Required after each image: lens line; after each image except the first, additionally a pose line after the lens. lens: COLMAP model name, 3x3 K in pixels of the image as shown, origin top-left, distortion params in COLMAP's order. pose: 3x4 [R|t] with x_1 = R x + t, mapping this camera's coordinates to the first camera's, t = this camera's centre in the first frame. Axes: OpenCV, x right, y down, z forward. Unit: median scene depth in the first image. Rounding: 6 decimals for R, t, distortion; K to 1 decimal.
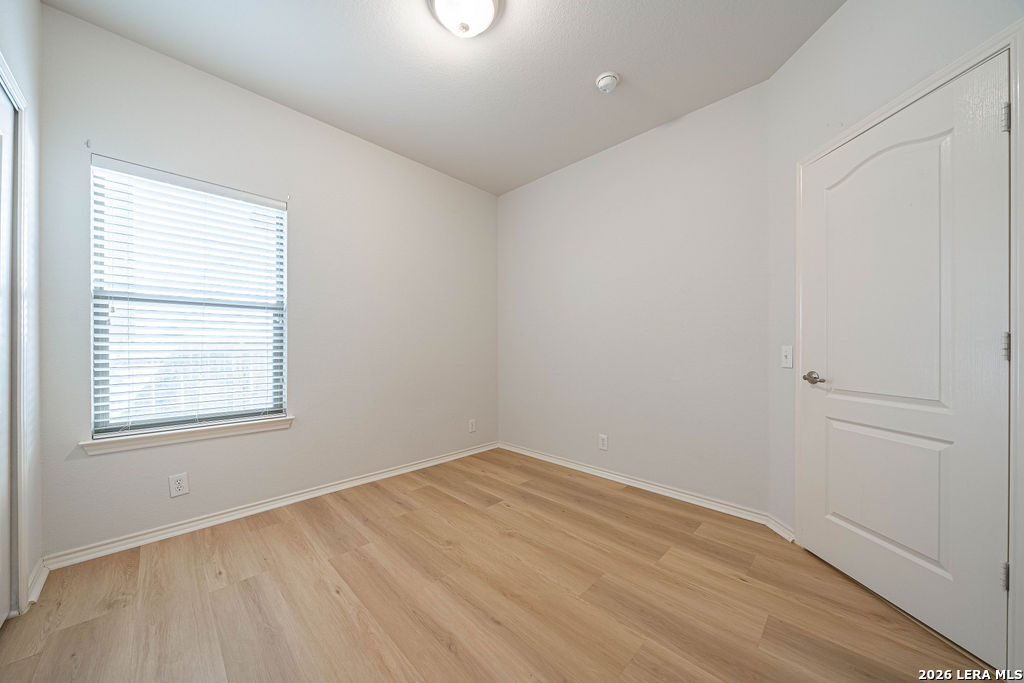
lens RADIAL K [[351.6, 0, 506.1], [0, 351.6, 349.5], [0, 0, 1]] dist [-0.002927, -0.000144]
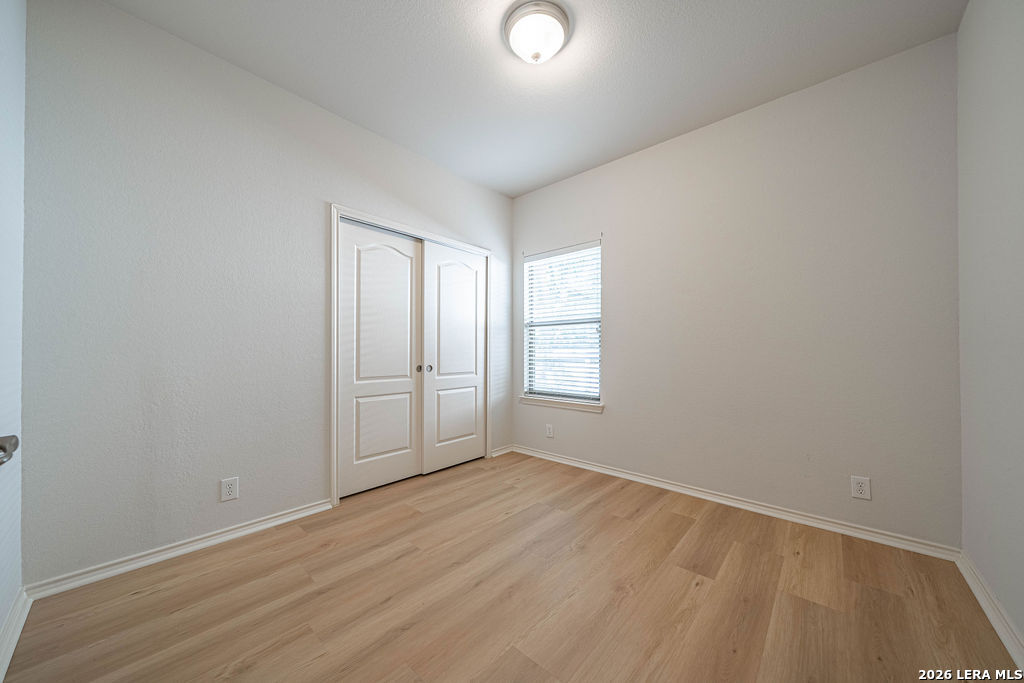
lens RADIAL K [[351.6, 0, 506.1], [0, 351.6, 349.5], [0, 0, 1]] dist [-0.002927, -0.000144]
pose [[0.054848, 0.003005, -0.998490, 0.713380], [-0.002208, 0.999993, 0.002888, -0.017606], [0.998492, 0.002046, 0.054855, 0.626822]]
